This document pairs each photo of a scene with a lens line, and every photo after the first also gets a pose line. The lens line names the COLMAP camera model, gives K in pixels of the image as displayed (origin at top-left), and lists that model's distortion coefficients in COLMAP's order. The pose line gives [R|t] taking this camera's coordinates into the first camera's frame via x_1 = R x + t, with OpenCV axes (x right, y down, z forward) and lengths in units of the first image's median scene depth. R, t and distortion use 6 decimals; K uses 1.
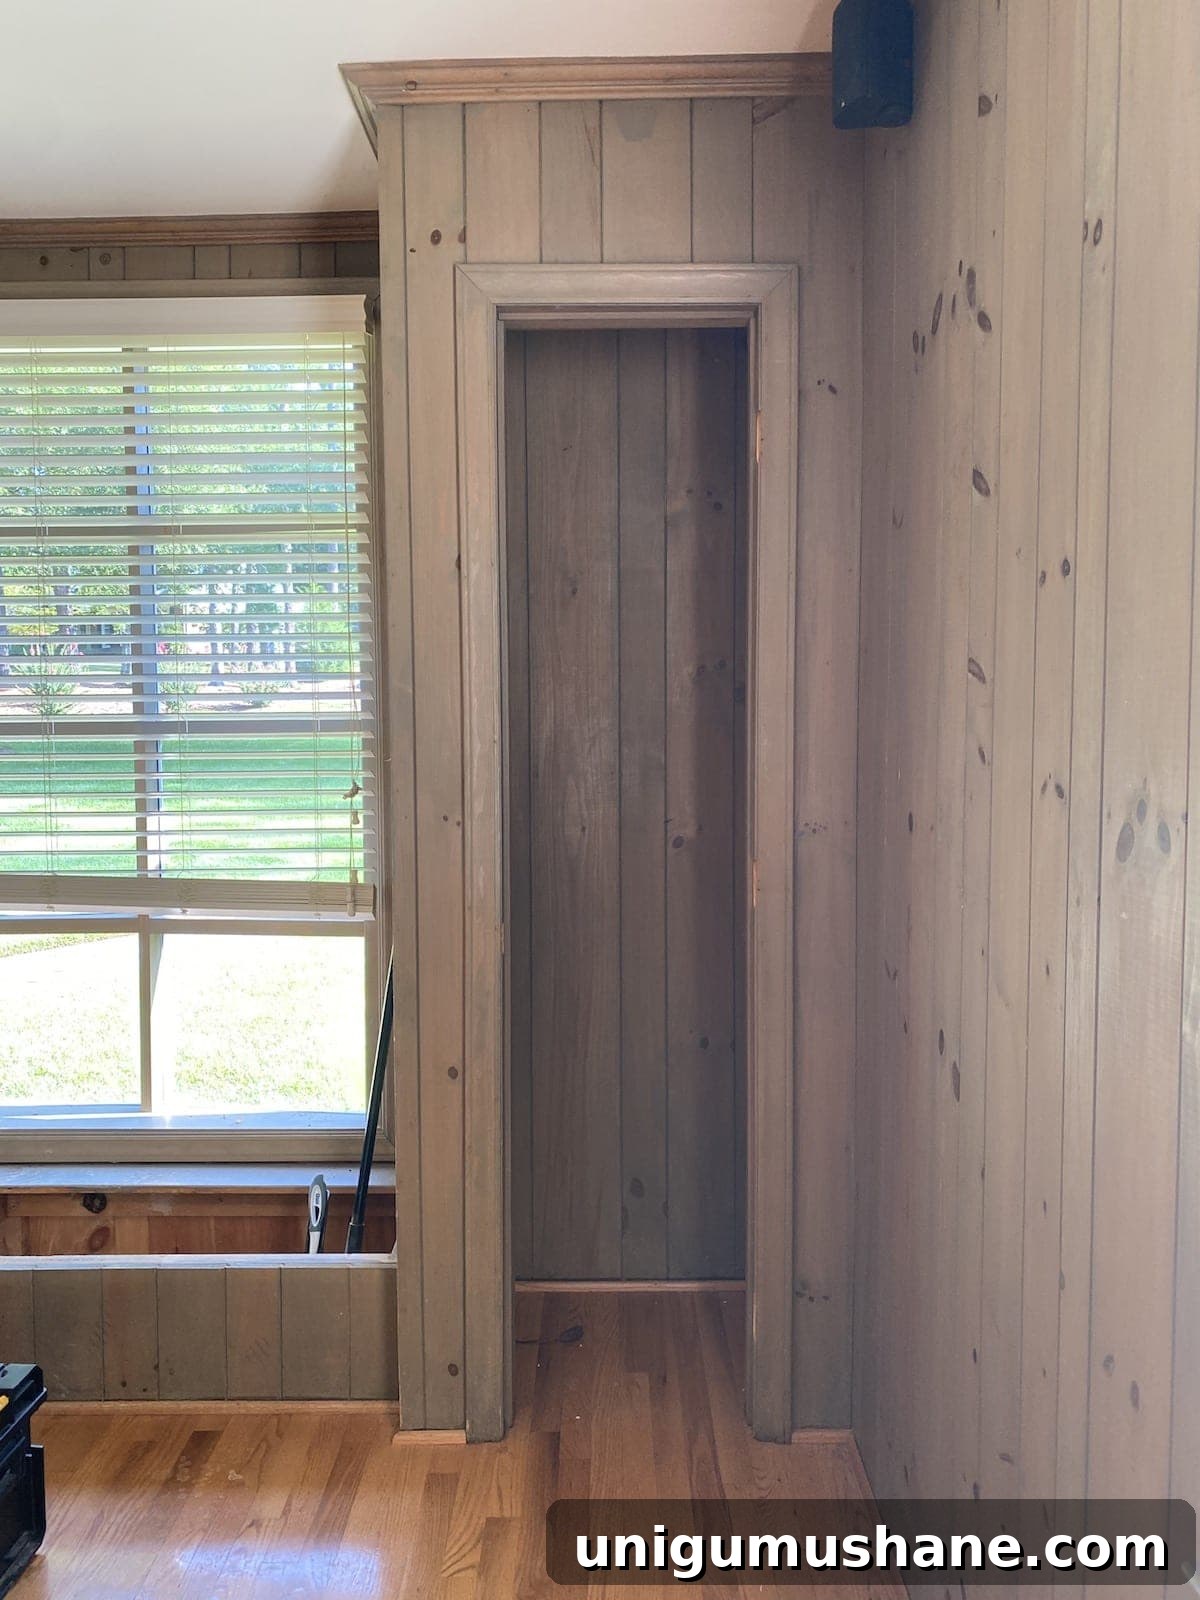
lens RADIAL K [[1257.7, 0, 600.0], [0, 1257.7, 800.0], [0, 0, 1]] dist [0.030438, -0.000956]
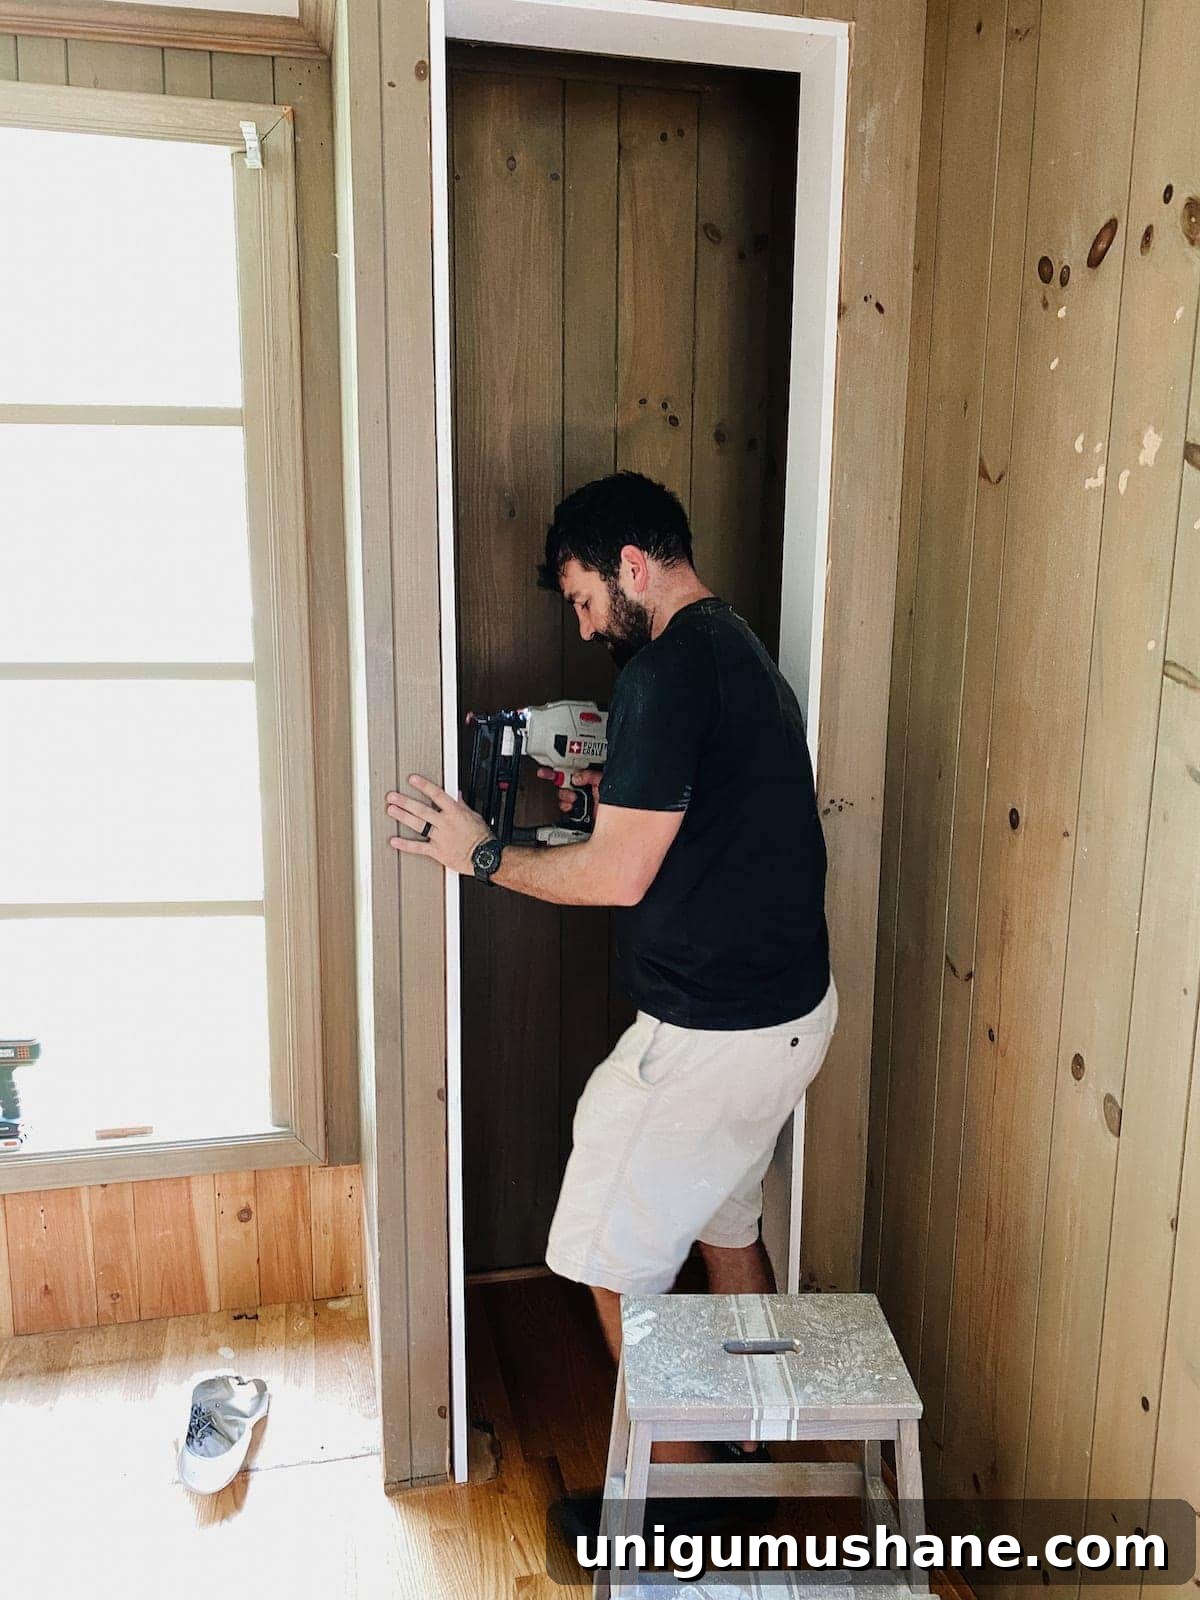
lens RADIAL K [[1256.0, 0, 622.4], [0, 1256.0, 821.6], [0, 0, 1]] dist [0.016867, 0.005357]
pose [[0.968309, -0.031880, 0.247713, -0.220578], [0.003217, 0.993330, 0.115263, -0.075371], [-0.249735, -0.110813, 0.961953, 0.171603]]
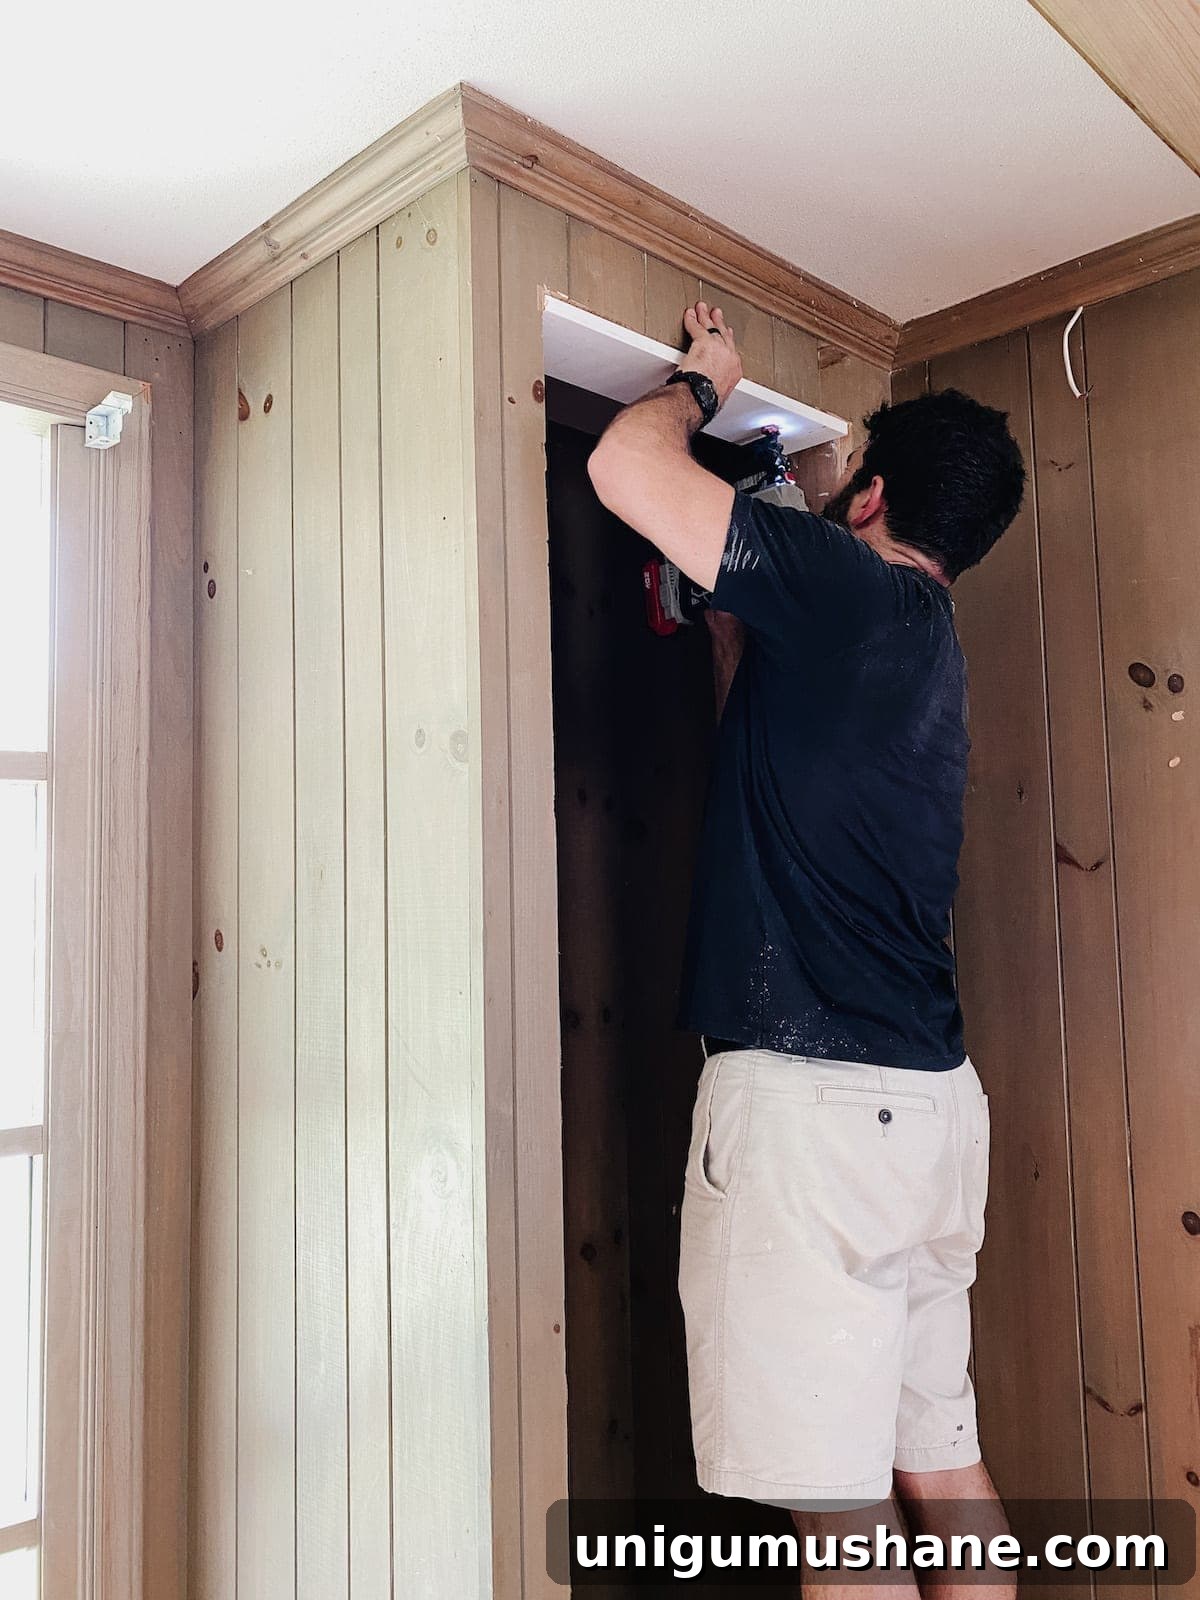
lens RADIAL K [[1257.7, 0, 600.0], [0, 1257.7, 800.0], [0, 0, 1]] dist [0.030438, -0.000956]
pose [[0.692620, 0.042373, 0.720057, -0.567582], [0.062267, 0.991034, -0.118214, -0.163318], [-0.718610, 0.126713, 0.683771, 0.573809]]
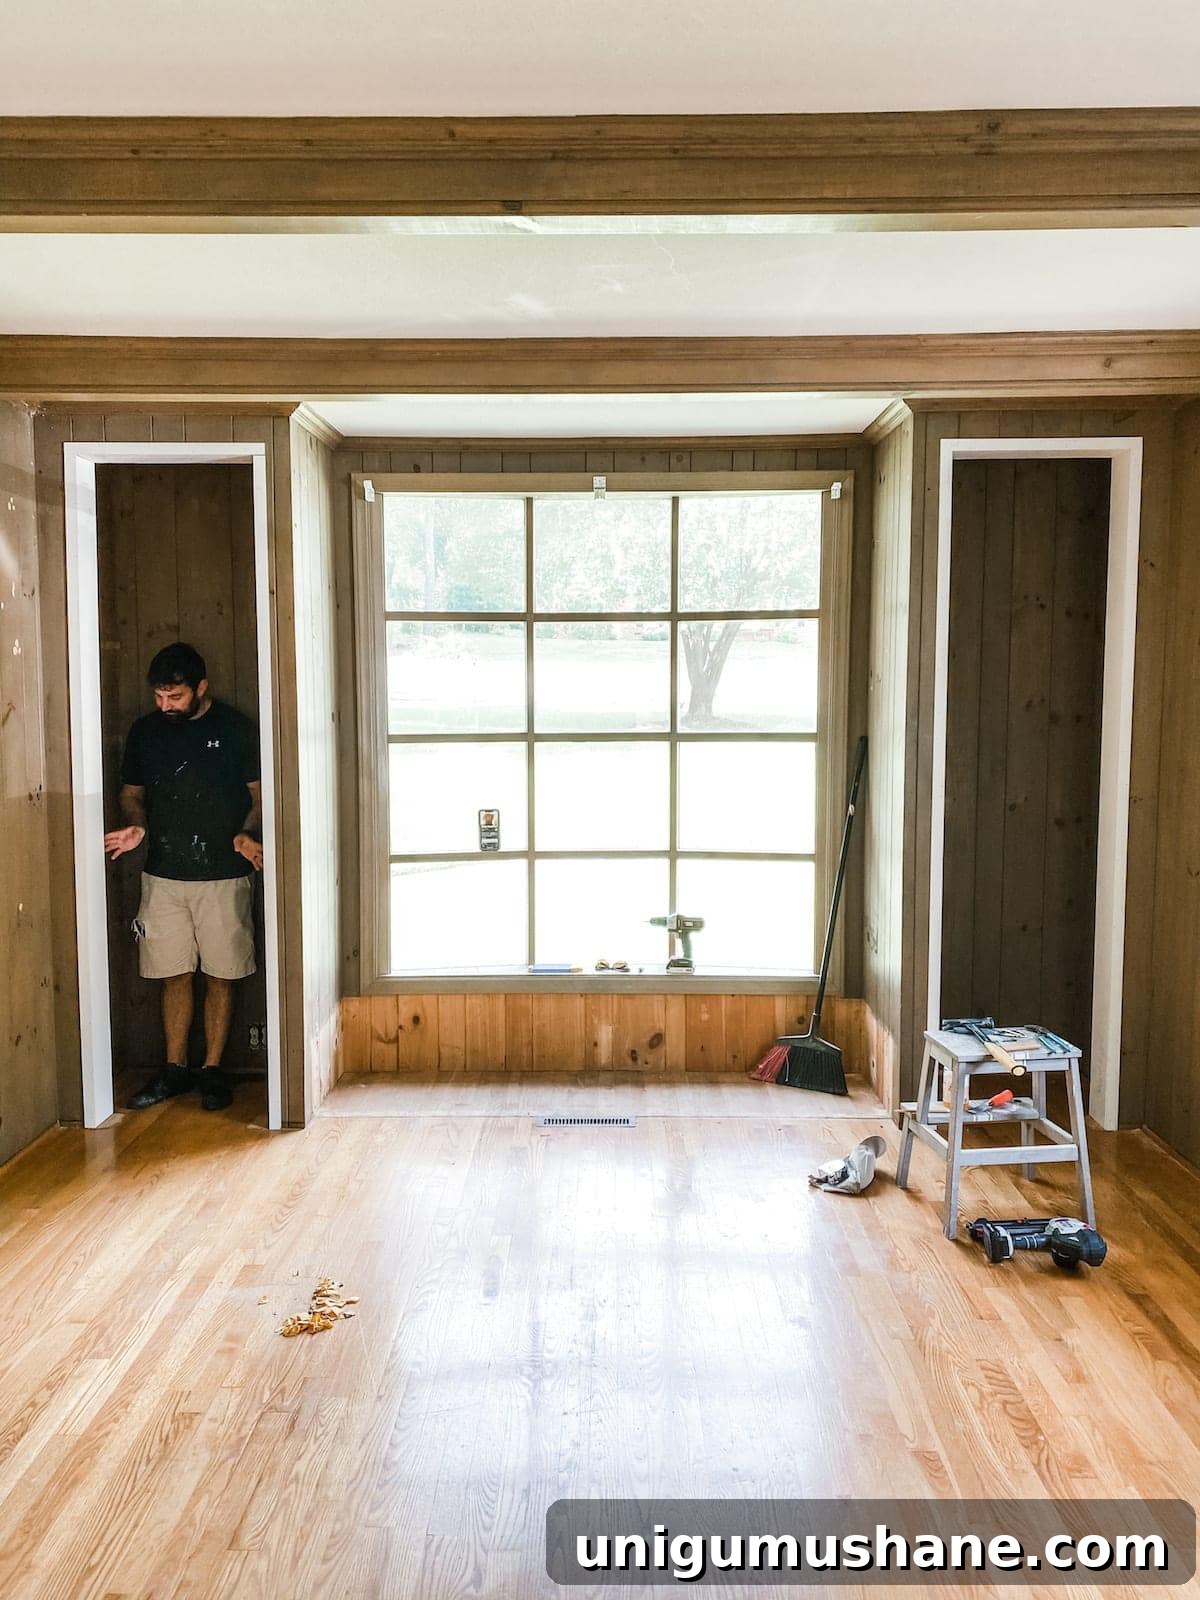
lens RADIAL K [[1257.7, 0, 600.0], [0, 1257.7, 800.0], [0, 0, 1]] dist [0.030438, -0.000956]
pose [[0.999971, 0.003152, 0.006890, -0.651008], [-0.003282, 0.999817, 0.018847, -0.006983], [-0.006829, -0.018869, 0.999799, -0.869509]]
